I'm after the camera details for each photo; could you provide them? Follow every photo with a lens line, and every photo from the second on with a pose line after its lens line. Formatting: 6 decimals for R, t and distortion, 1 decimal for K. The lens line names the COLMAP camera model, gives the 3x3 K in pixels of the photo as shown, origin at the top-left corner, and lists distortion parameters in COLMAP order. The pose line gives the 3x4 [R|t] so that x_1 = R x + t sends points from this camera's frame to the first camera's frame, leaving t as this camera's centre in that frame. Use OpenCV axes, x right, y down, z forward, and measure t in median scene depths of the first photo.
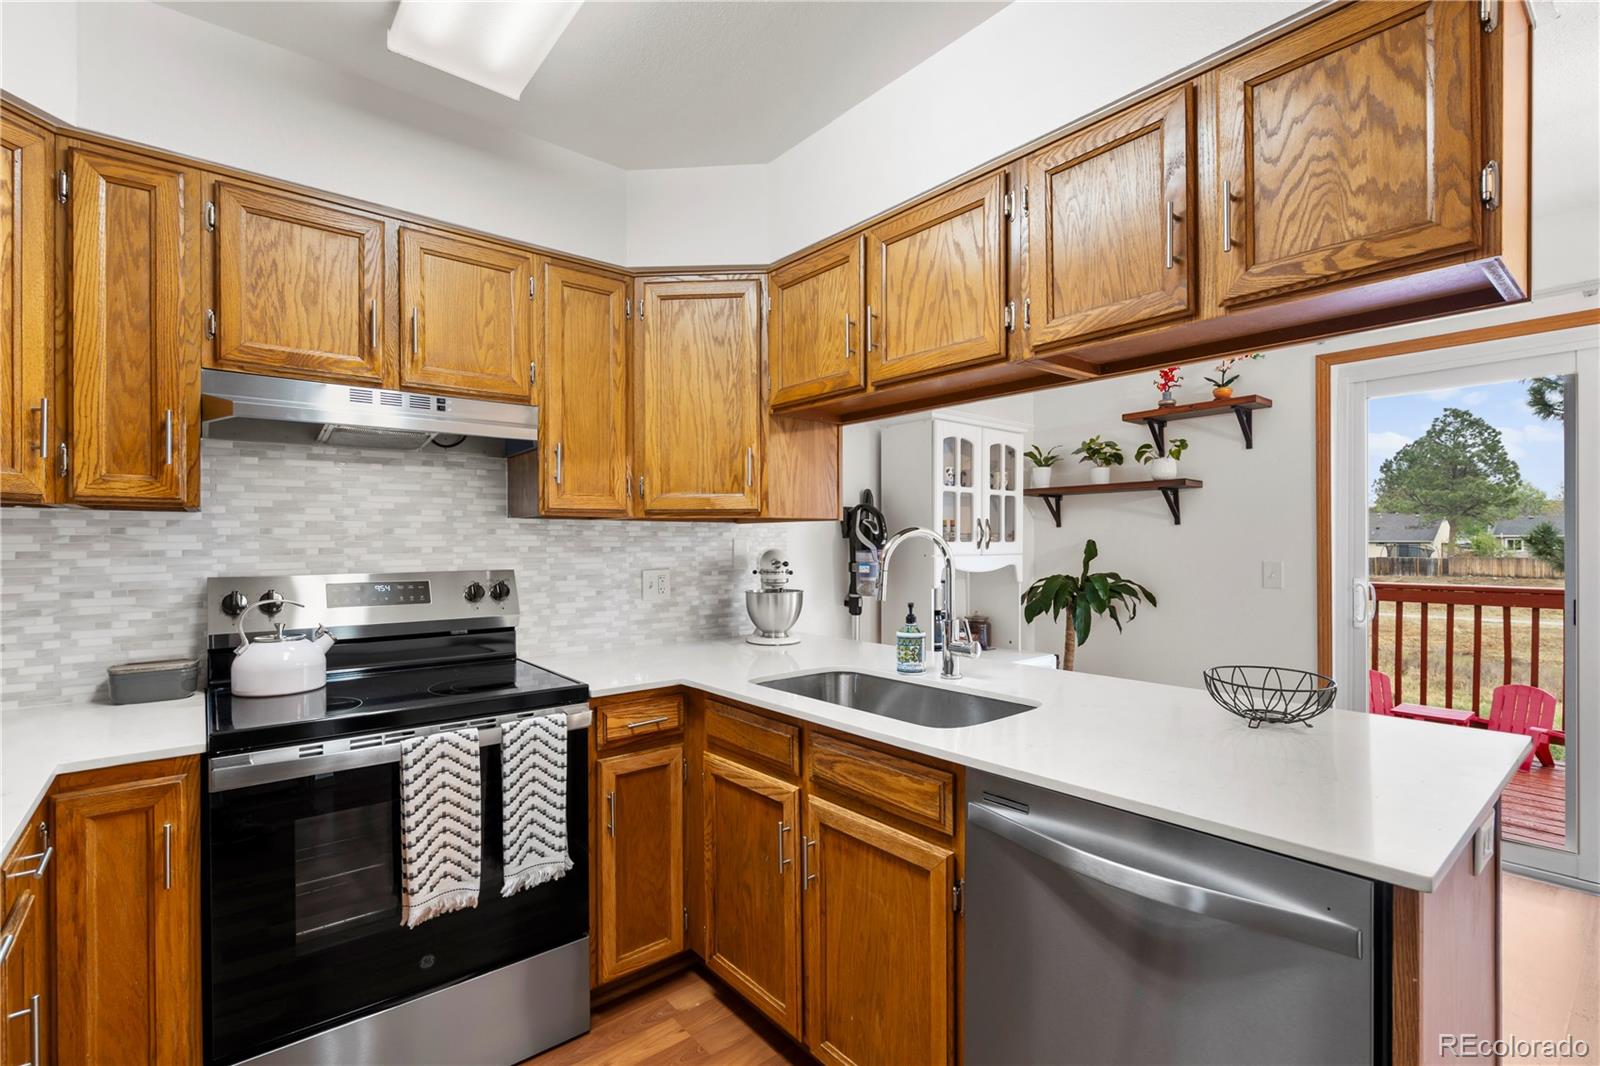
lens RADIAL K [[730.3, 0, 800.7], [0, 730.3, 546.2], [0, 0, 1]] dist [-0.009032, 0.004546]
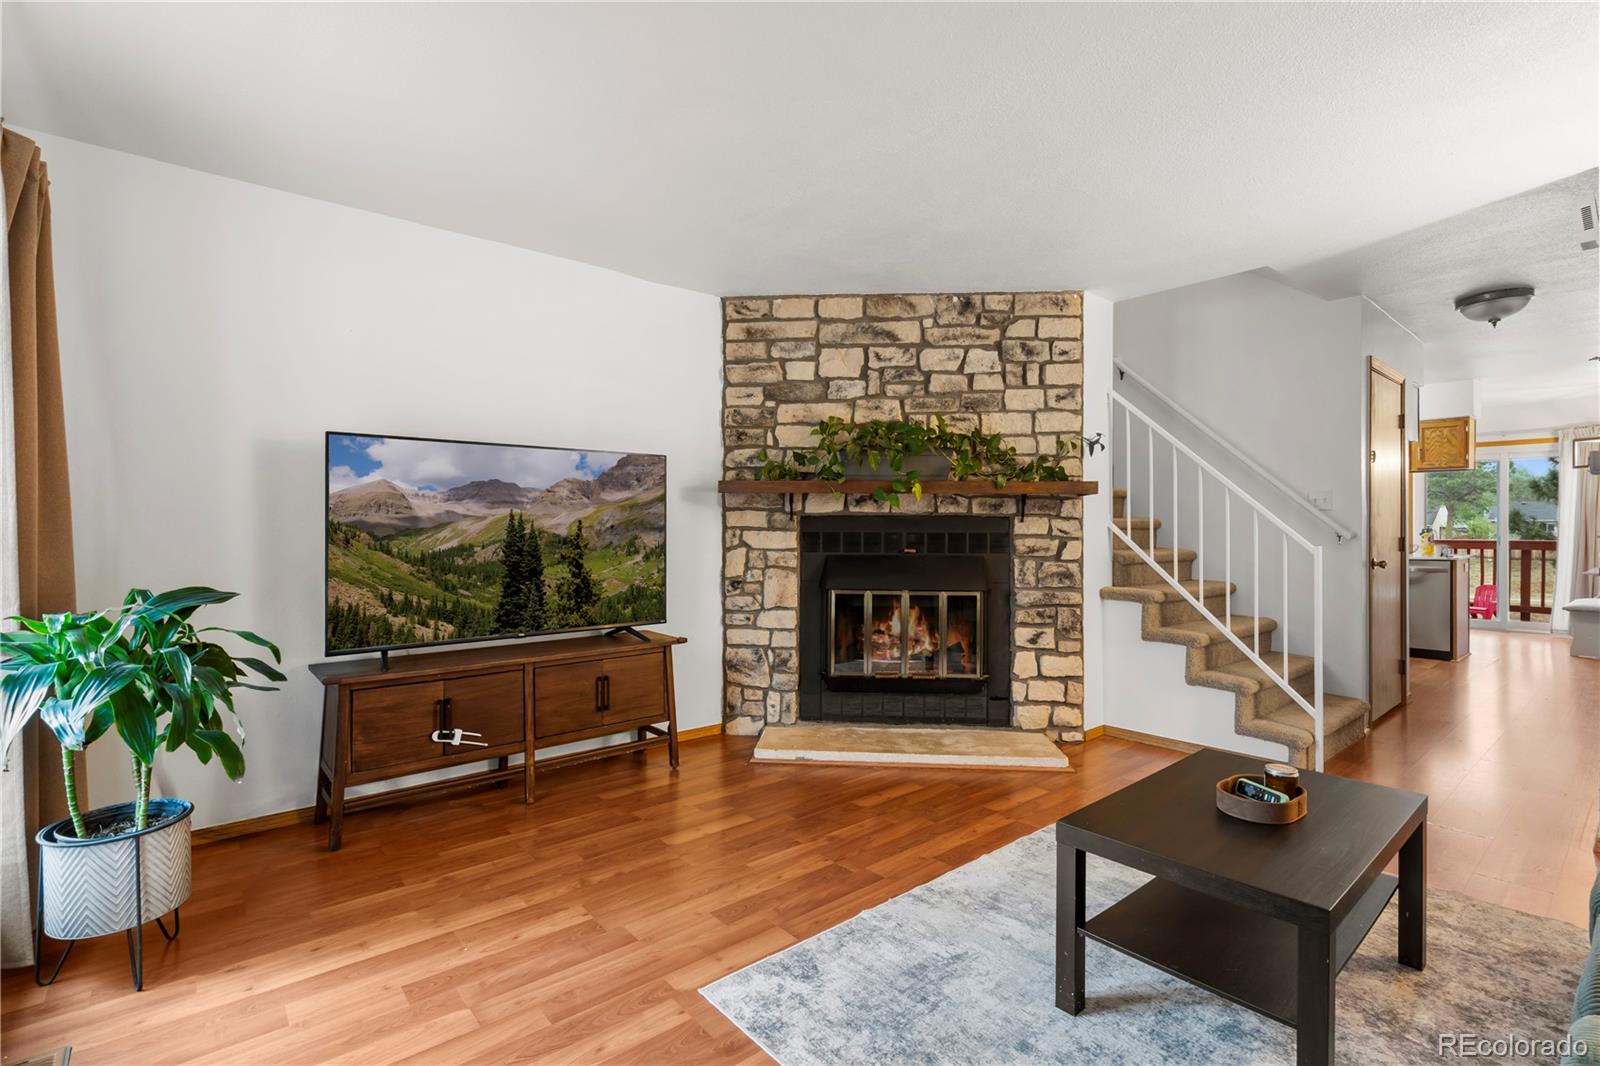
lens RADIAL K [[730.3, 0, 799.6], [0, 730.3, 524.2], [0, 0, 1]] dist [-0.009032, 0.004546]
pose [[0.999987, 0.004991, 0.001349, -2.115656], [-0.004985, 0.999975, -0.005067, 0.065666], [-0.001374, 0.005060, 0.999986, -2.310698]]
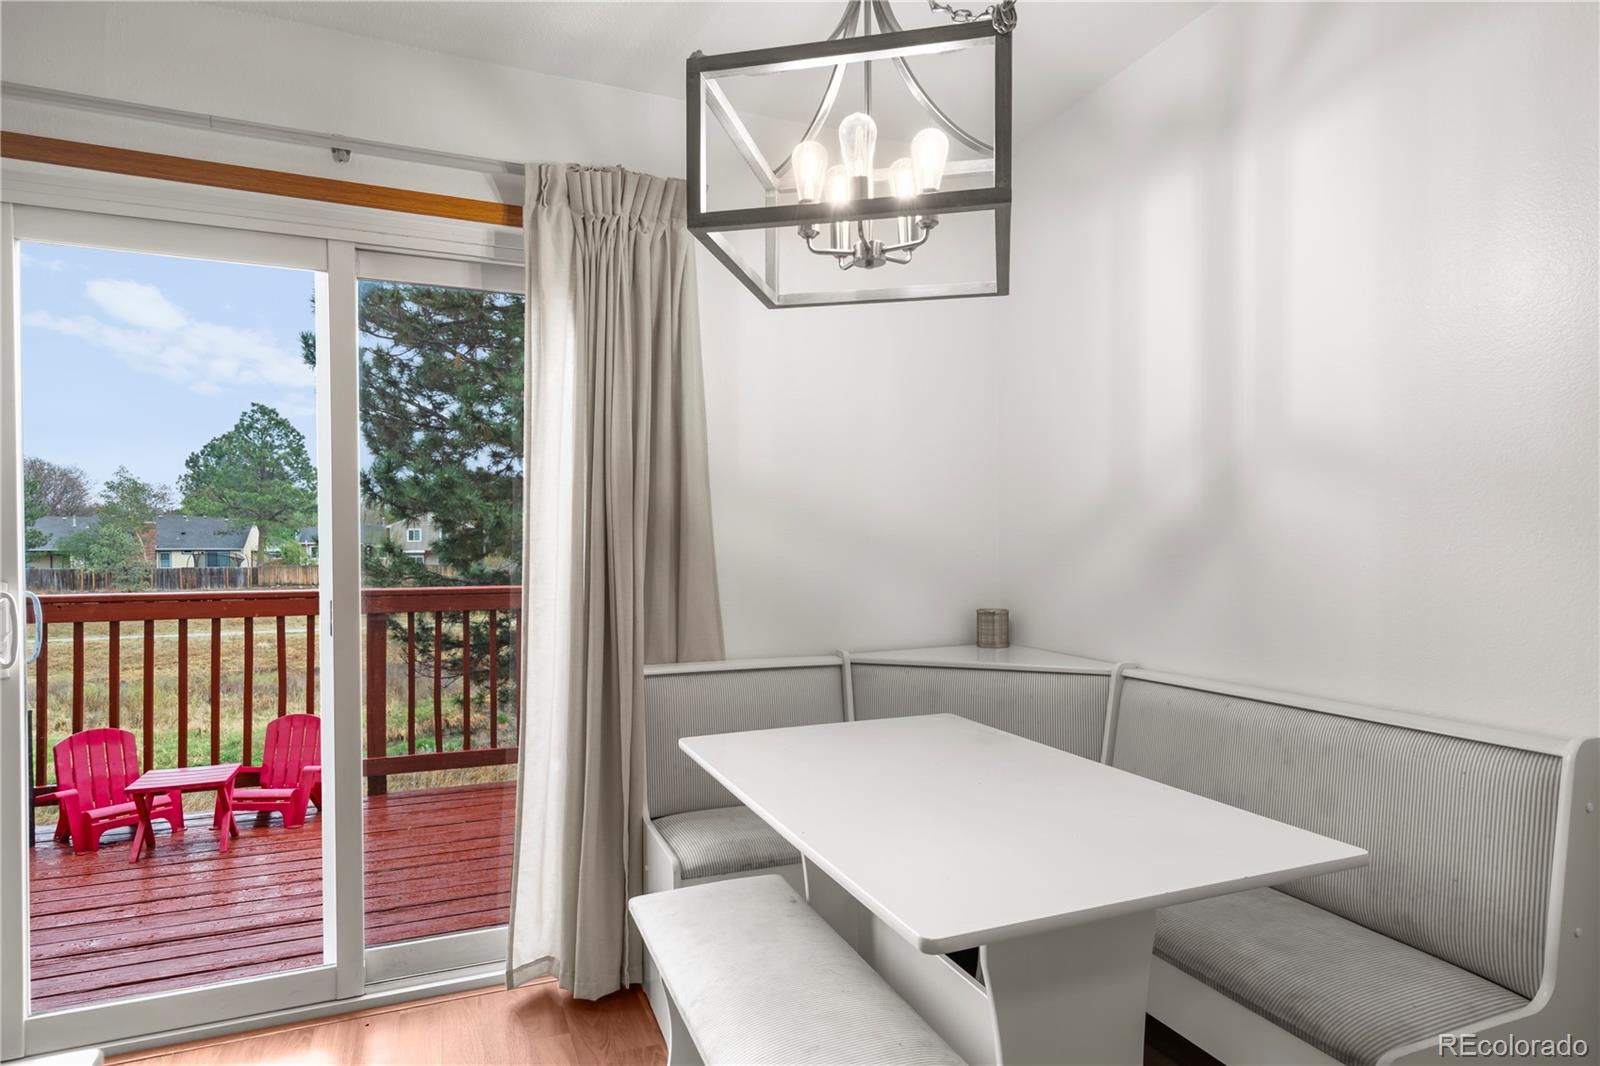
lens RADIAL K [[889.0, 0, 808.3], [0, 889.0, 556.1], [0, 0, 1]] dist [0.005281, -0.000490]
pose [[0.288062, -0.008299, 0.957576, 0.439435], [0.008511, 0.999945, 0.006106, 0.035403], [-0.957574, 0.006392, 0.288117, 0.364481]]
